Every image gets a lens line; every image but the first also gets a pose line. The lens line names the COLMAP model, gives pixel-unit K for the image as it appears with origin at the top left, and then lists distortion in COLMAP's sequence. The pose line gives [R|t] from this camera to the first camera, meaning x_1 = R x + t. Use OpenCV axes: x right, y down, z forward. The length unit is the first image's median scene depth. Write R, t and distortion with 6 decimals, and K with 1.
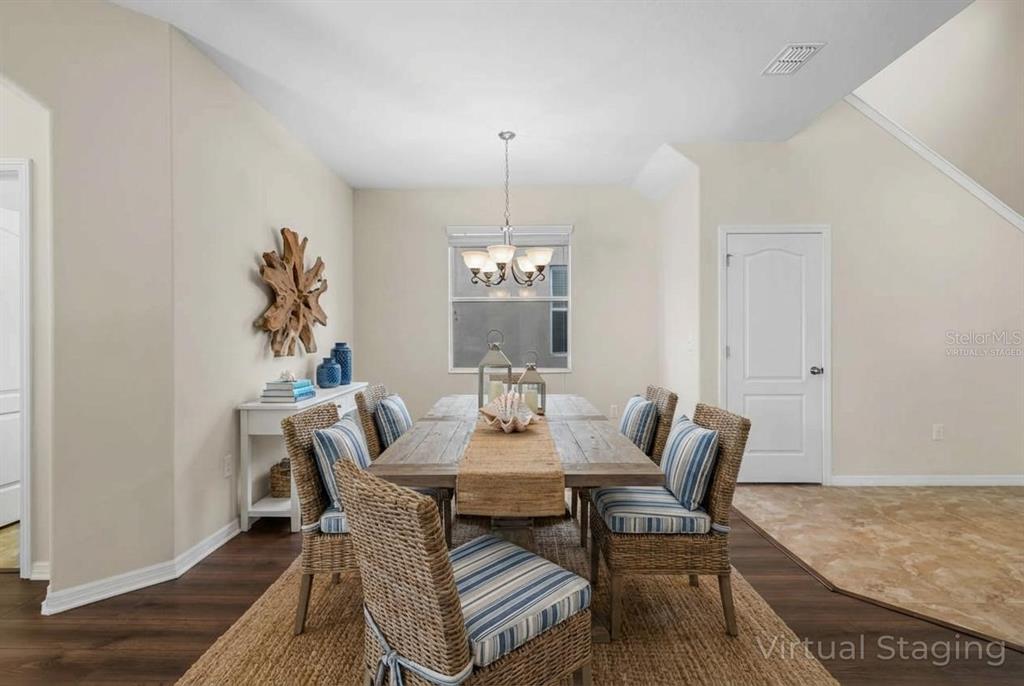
lens RADIAL K [[466.4, 0, 515.2], [0, 466.4, 336.2], [0, 0, 1]] dist [0.009117, -0.005912]
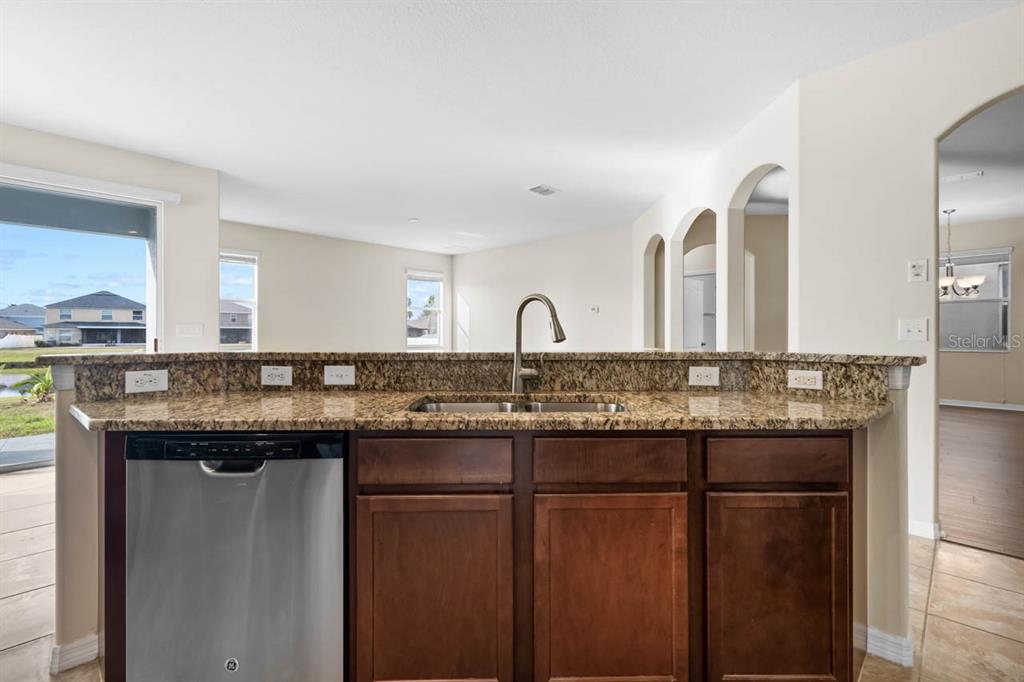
lens RADIAL K [[466.4, 0, 515.2], [0, 466.4, 334.2], [0, 0, 1]] dist [0.009117, -0.005912]
pose [[0.724520, 0.008437, -0.689202, 0.015597], [-0.005492, 0.999964, 0.006468, 0.027399], [0.689232, -0.000901, 0.724540, -1.391786]]
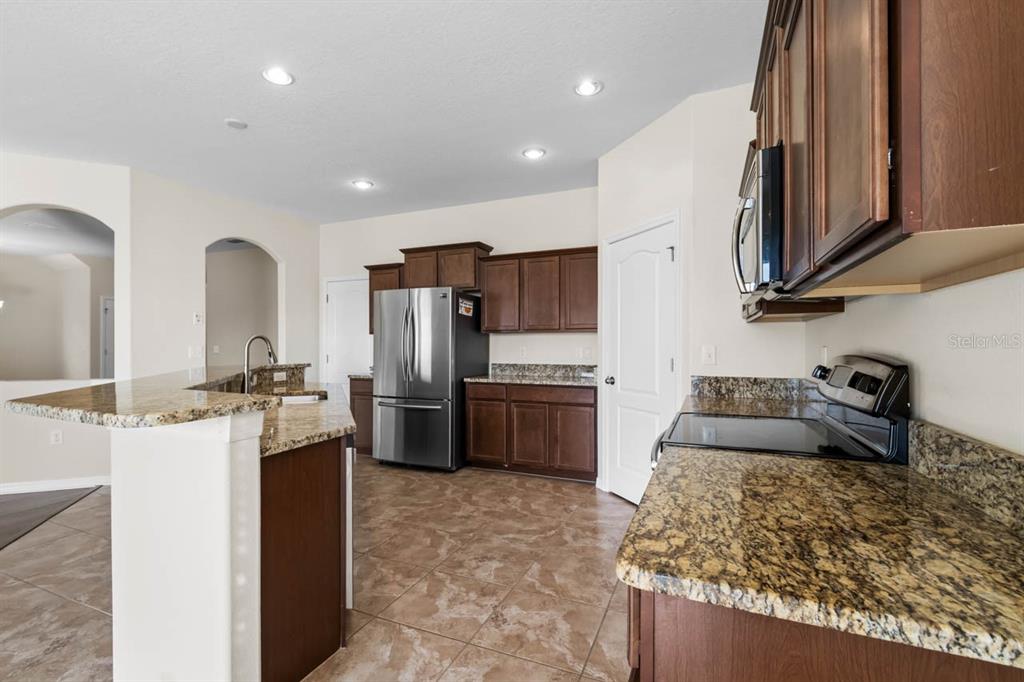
lens RADIAL K [[462.6, 0, 515.0], [0, 462.6, 352.7], [0, 0, 1]] dist [-0.000179, -0.000909]
pose [[0.379700, -0.009269, 0.925063, -0.908901], [-0.000663, 0.999947, 0.010292, 0.010152], [-0.925109, -0.004521, 0.379674, -1.731738]]
